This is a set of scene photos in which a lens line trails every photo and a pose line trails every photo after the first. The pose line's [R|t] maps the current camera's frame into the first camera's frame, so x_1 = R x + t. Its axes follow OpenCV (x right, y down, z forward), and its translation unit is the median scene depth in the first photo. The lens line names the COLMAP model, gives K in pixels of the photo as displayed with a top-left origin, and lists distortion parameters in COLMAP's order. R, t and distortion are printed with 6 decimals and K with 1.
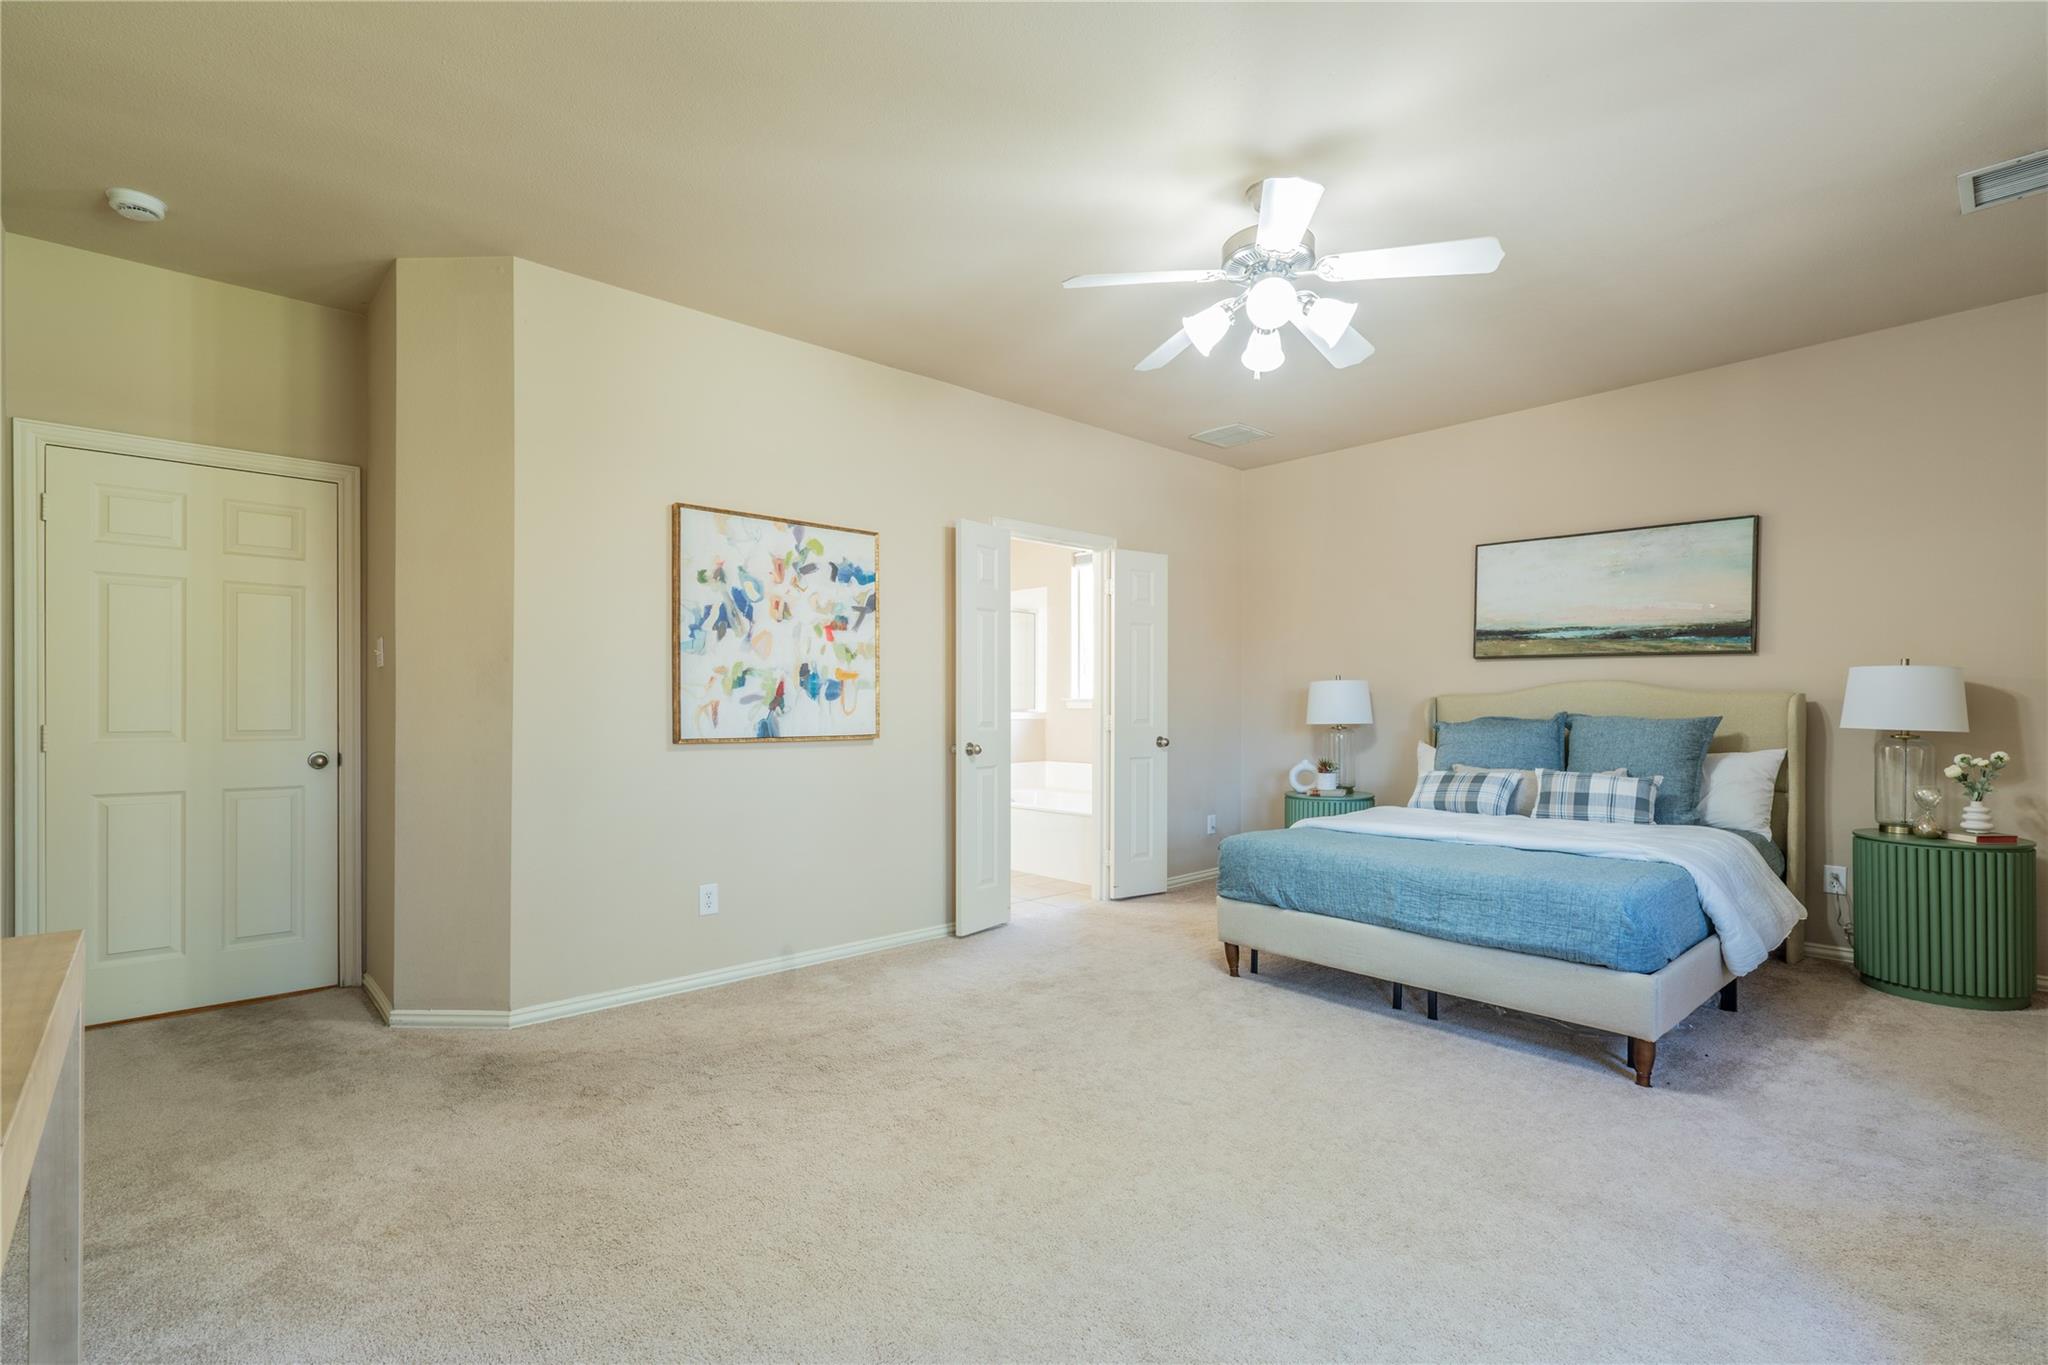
lens RADIAL K [[921.7, 0, 1018.9], [0, 921.7, 681.2], [0, 0, 1]] dist [-0.003644, 0.000103]
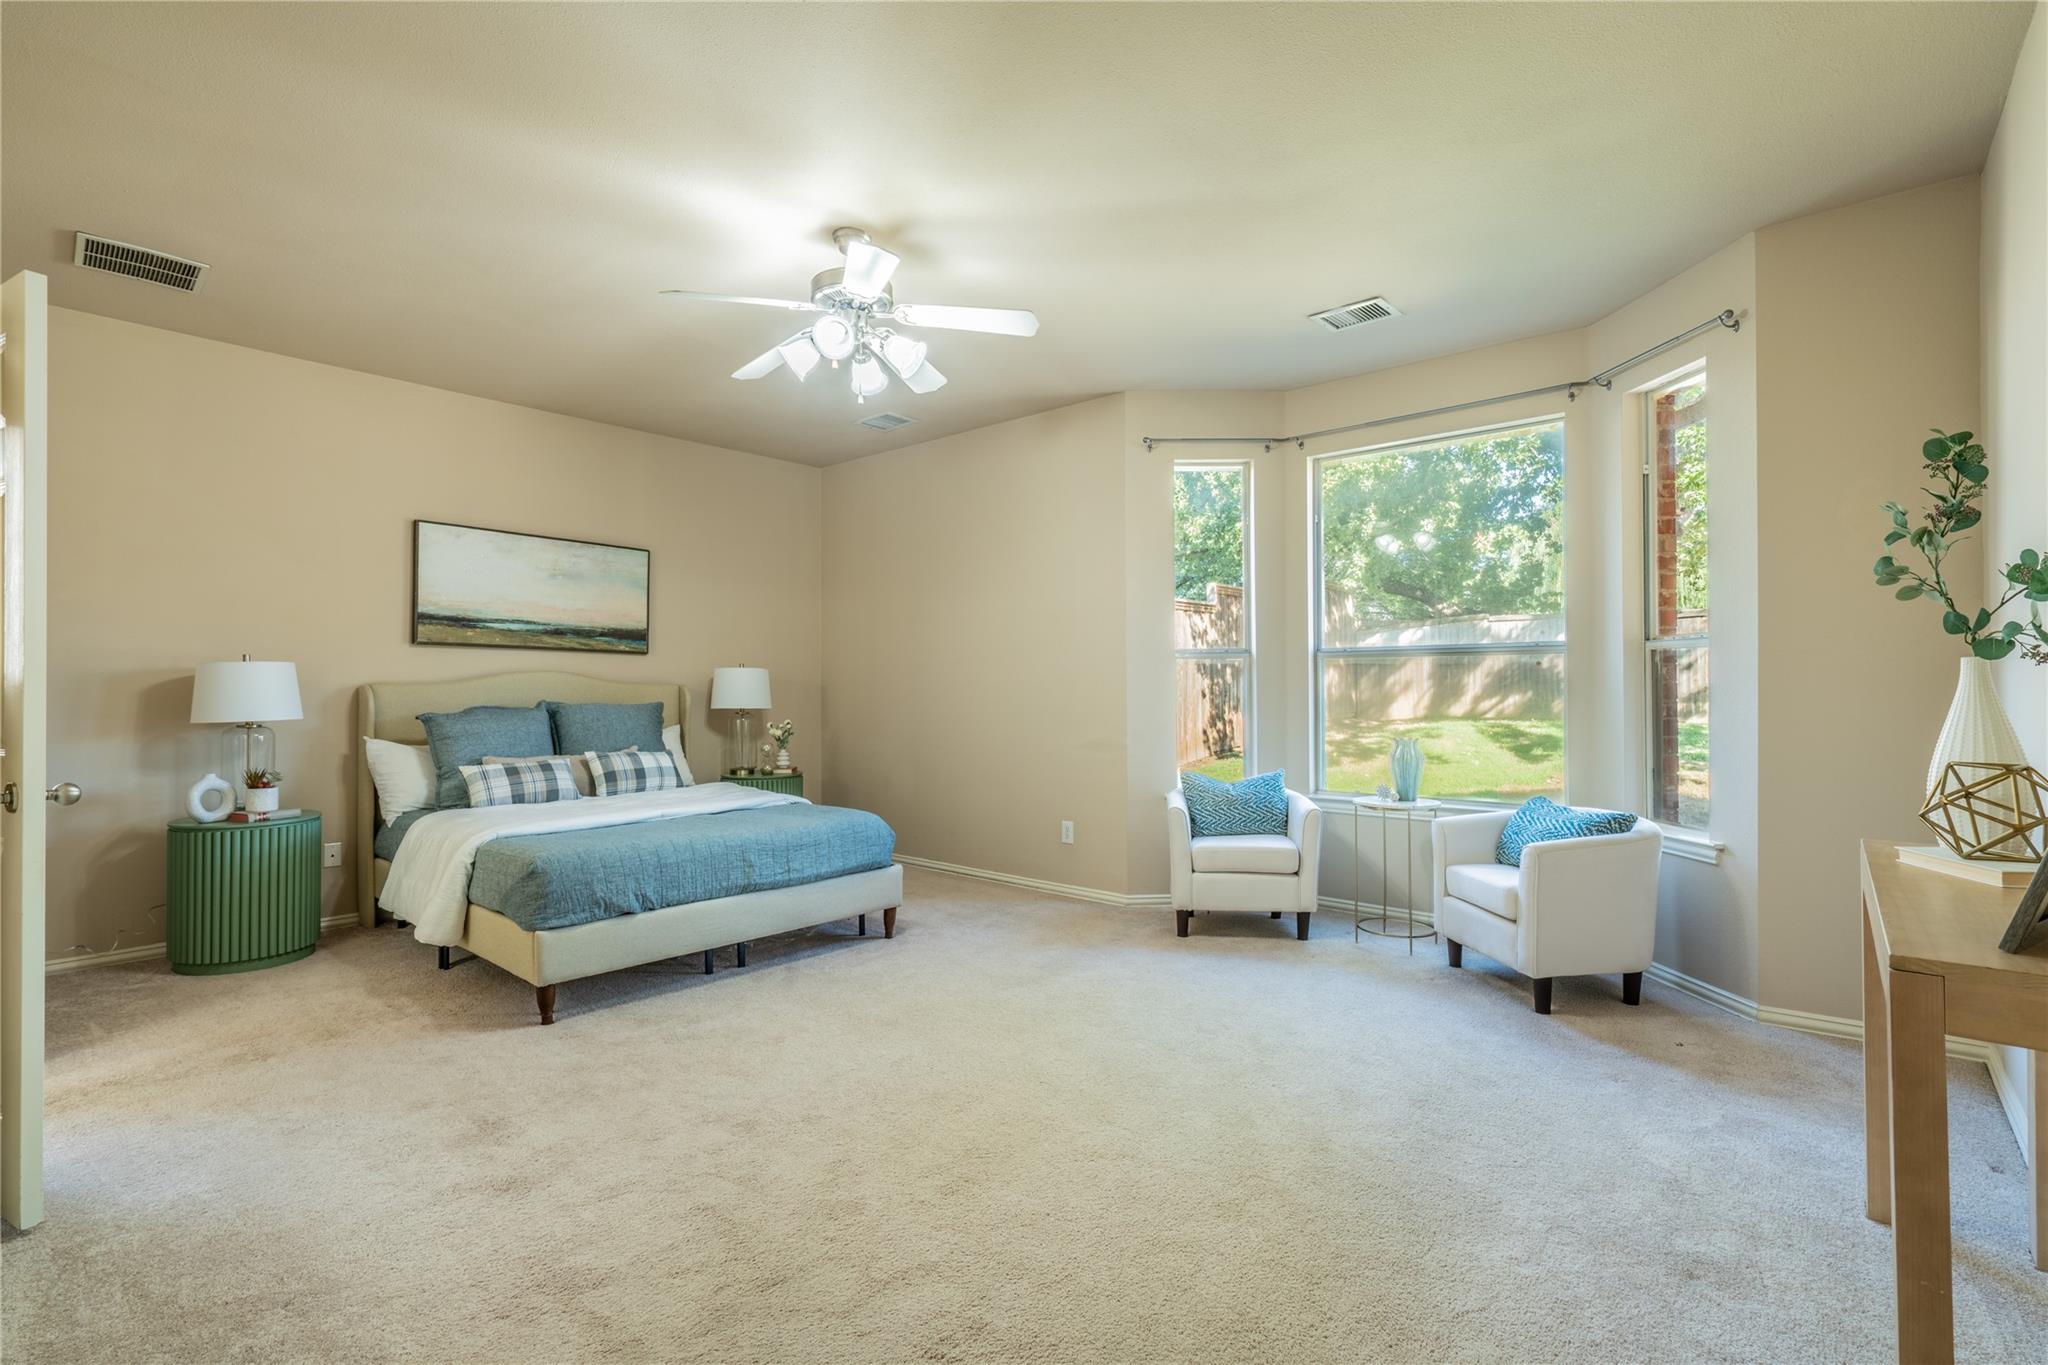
lens RADIAL K [[921.7, 0, 1018.9], [0, 921.7, 681.2], [0, 0, 1]] dist [-0.003644, 0.000103]
pose [[-0.104109, 0.013061, 0.994480, -0.564474], [-0.020679, 0.999669, -0.015294, 0.017342], [-0.994351, -0.022157, -0.103804, 0.606299]]
